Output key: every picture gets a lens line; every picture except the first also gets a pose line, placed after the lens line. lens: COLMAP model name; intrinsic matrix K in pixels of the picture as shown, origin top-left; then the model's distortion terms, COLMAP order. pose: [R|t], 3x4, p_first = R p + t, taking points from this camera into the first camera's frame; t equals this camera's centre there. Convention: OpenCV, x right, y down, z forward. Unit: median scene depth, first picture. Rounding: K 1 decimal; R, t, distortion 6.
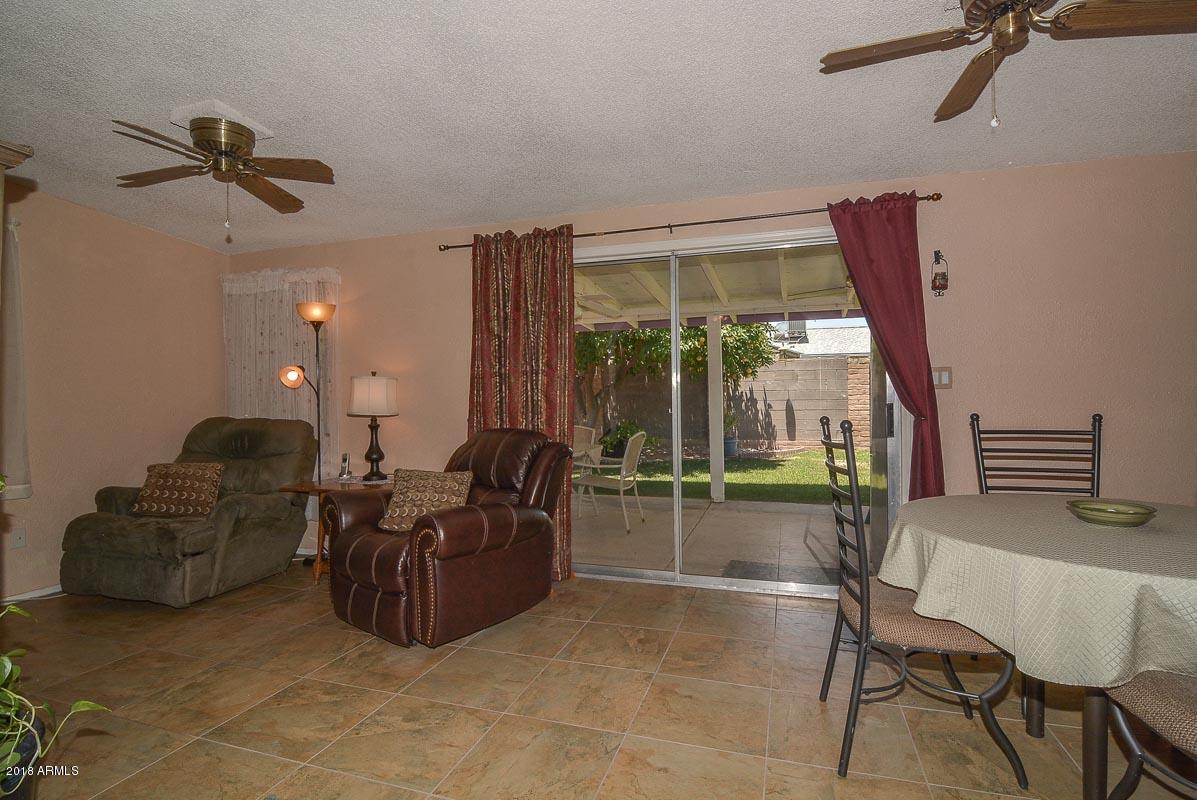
lens RADIAL K [[585.3, 0, 597.5], [0, 585.3, 399.2], [0, 0, 1]] dist [-0.012235, -0.007469]
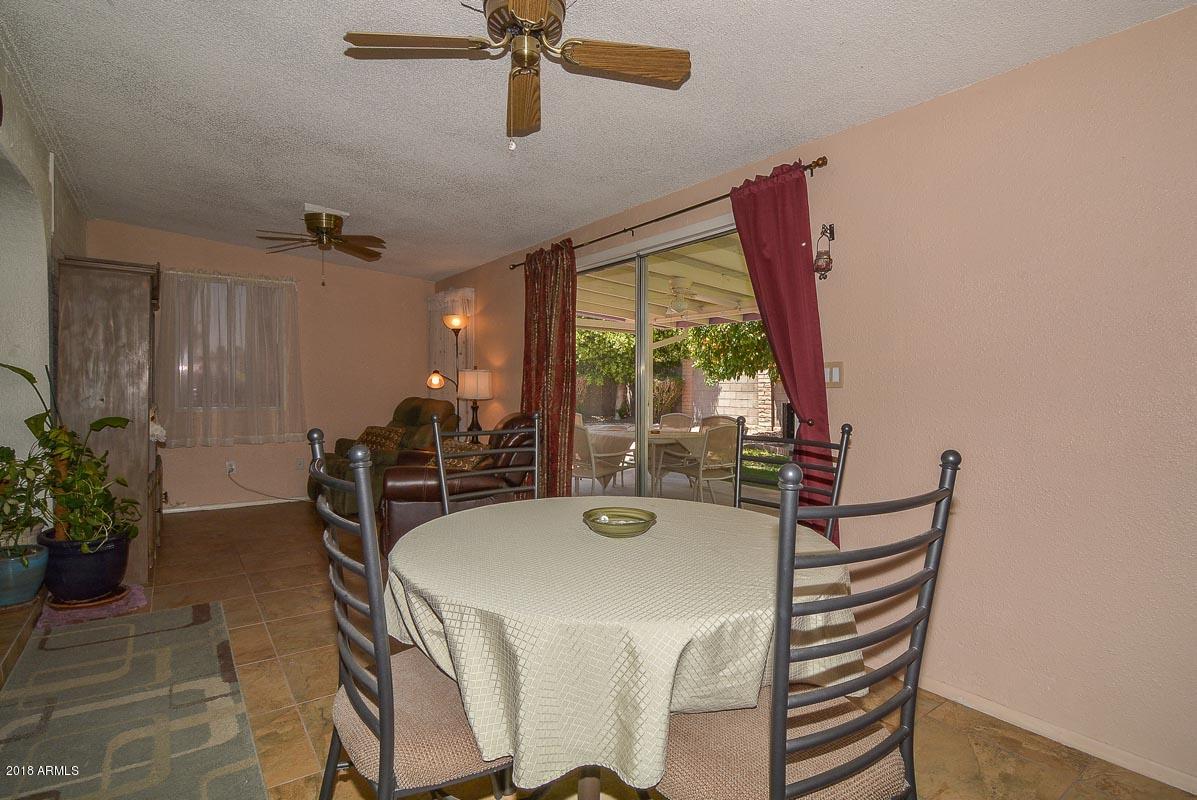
lens RADIAL K [[585.3, 0, 591.9], [0, 585.3, 400.9], [0, 0, 1]] dist [-0.012235, -0.007469]
pose [[0.811509, 0.031672, -0.583481, 0.780821], [-0.015162, 0.999335, 0.033159, -0.020784], [0.584143, -0.018062, 0.811450, 0.100540]]
